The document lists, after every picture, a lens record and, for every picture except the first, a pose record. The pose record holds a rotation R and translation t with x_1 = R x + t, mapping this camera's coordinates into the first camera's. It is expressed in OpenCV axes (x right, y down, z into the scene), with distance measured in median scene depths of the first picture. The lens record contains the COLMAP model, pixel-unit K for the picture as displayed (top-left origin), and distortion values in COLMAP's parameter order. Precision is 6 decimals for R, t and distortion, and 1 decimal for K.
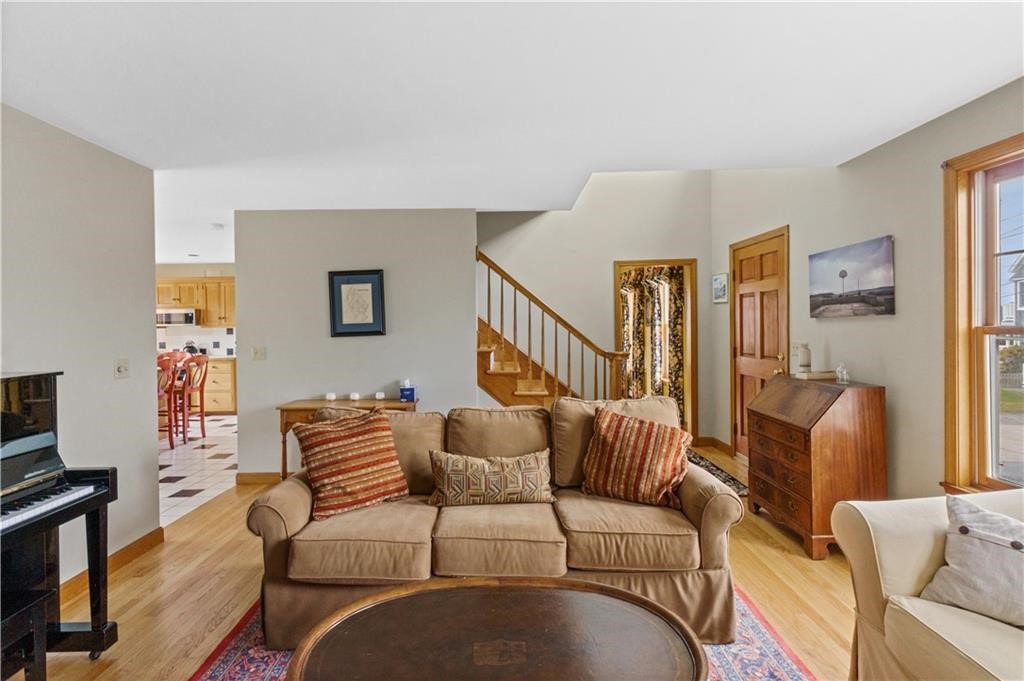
lens RADIAL K [[495.1, 0, 509.0], [0, 495.1, 334.3], [0, 0, 1]] dist [-0.000938, 0.000141]
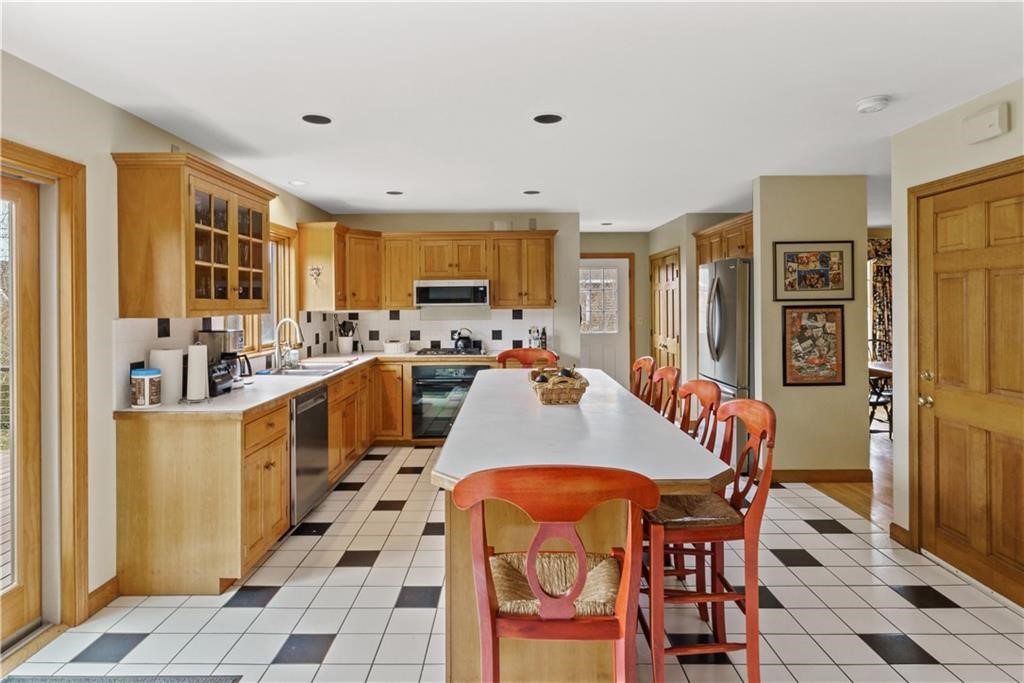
lens RADIAL K [[546.1, 0, 500.9], [0, 546.1, 291.2], [0, 0, 1]] dist [-0.001084, -0.000728]
pose [[0.999714, 0.004898, -0.023401, -1.592813], [-0.006007, 0.998851, -0.047544, -0.006366], [0.023141, 0.047671, 0.998595, 0.769477]]
